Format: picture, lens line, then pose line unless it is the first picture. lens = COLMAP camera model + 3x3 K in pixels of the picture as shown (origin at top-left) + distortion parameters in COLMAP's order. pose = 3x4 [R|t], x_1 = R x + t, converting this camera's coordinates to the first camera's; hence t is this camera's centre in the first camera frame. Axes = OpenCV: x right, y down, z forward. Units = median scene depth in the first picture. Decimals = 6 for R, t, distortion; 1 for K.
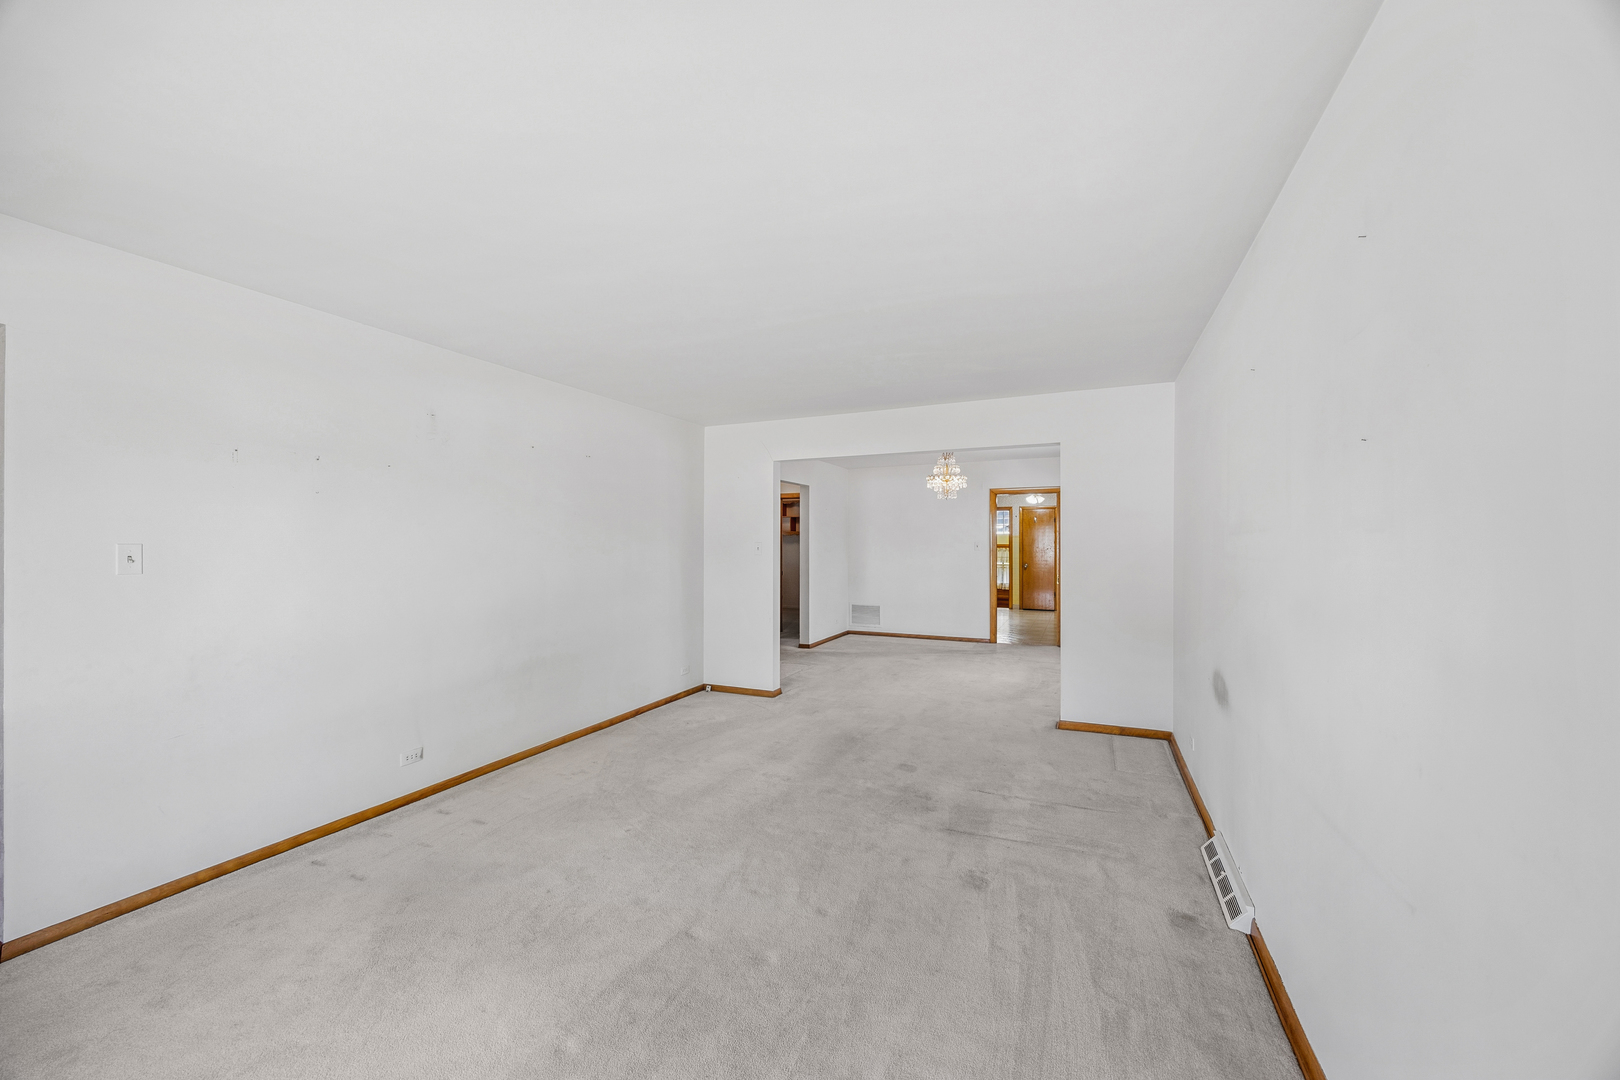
lens RADIAL K [[622.4, 0, 813.3], [0, 622.4, 539.1], [0, 0, 1]] dist [-0.000463, -0.000159]
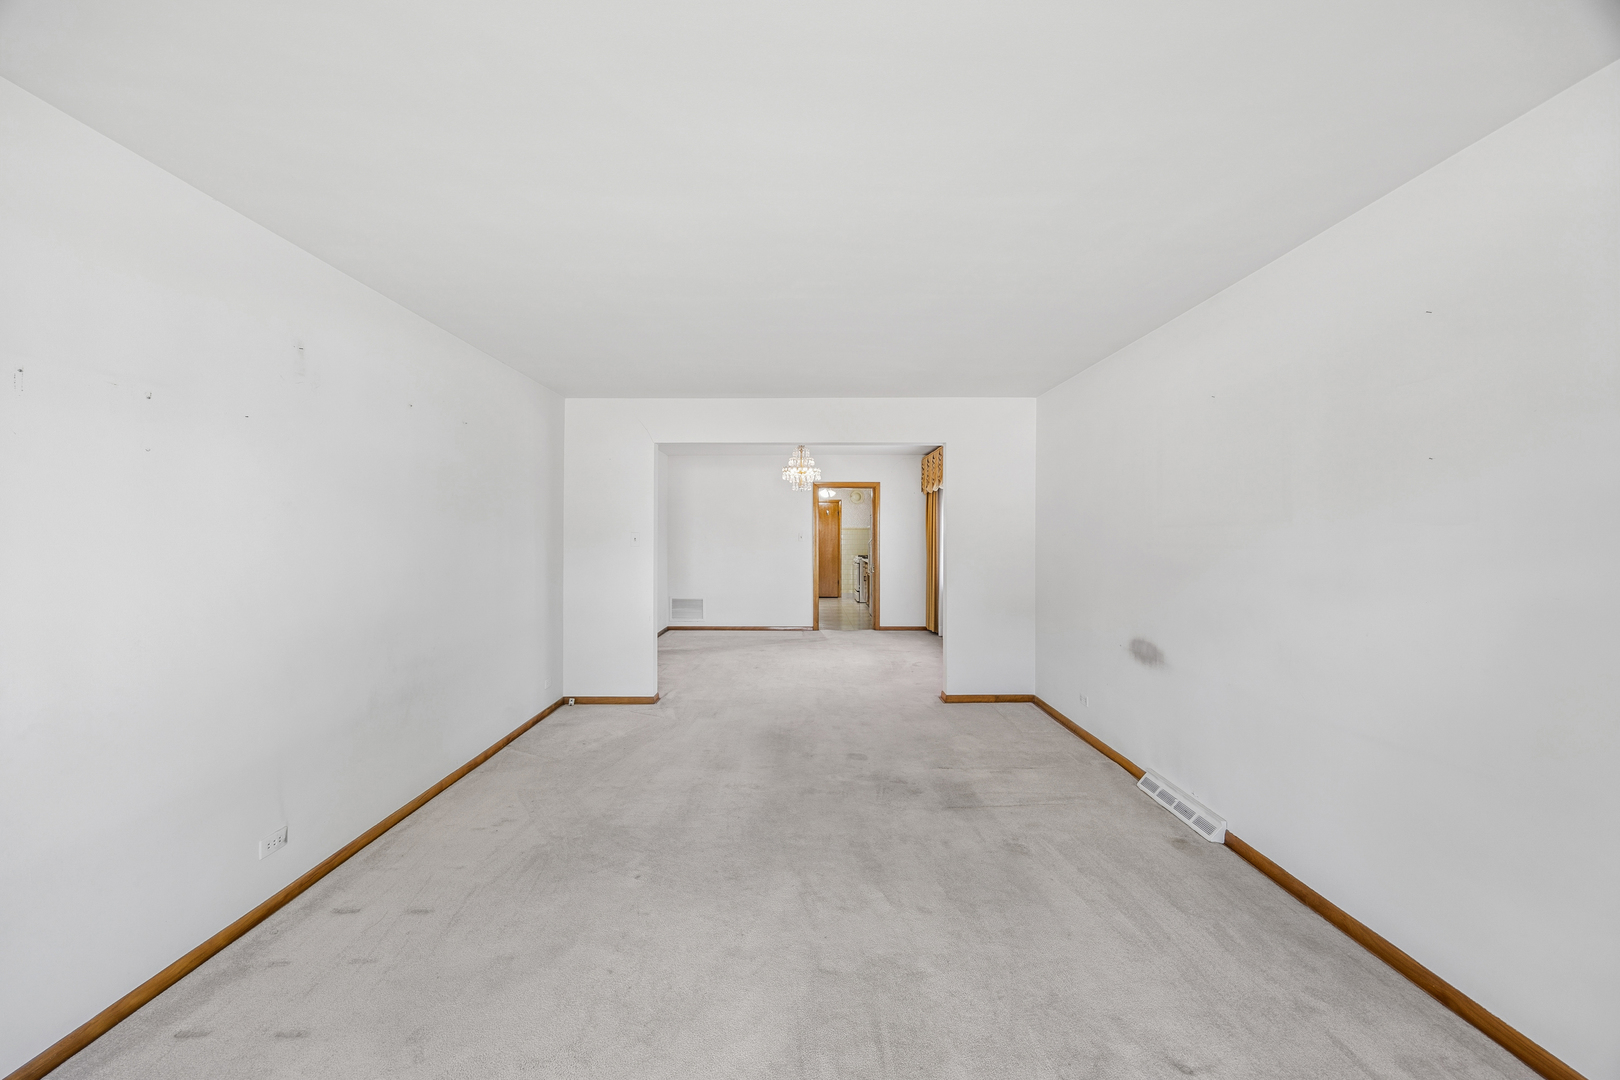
lens RADIAL K [[626.9, 0, 809.3], [0, 626.9, 529.5], [0, 0, 1]] dist [-0.000896, 0.000207]
pose [[0.909832, 0.005605, 0.414938, -0.371504], [-0.004874, 0.999984, -0.002821, 0.003639], [-0.414947, 0.000545, 0.909845, 0.119137]]
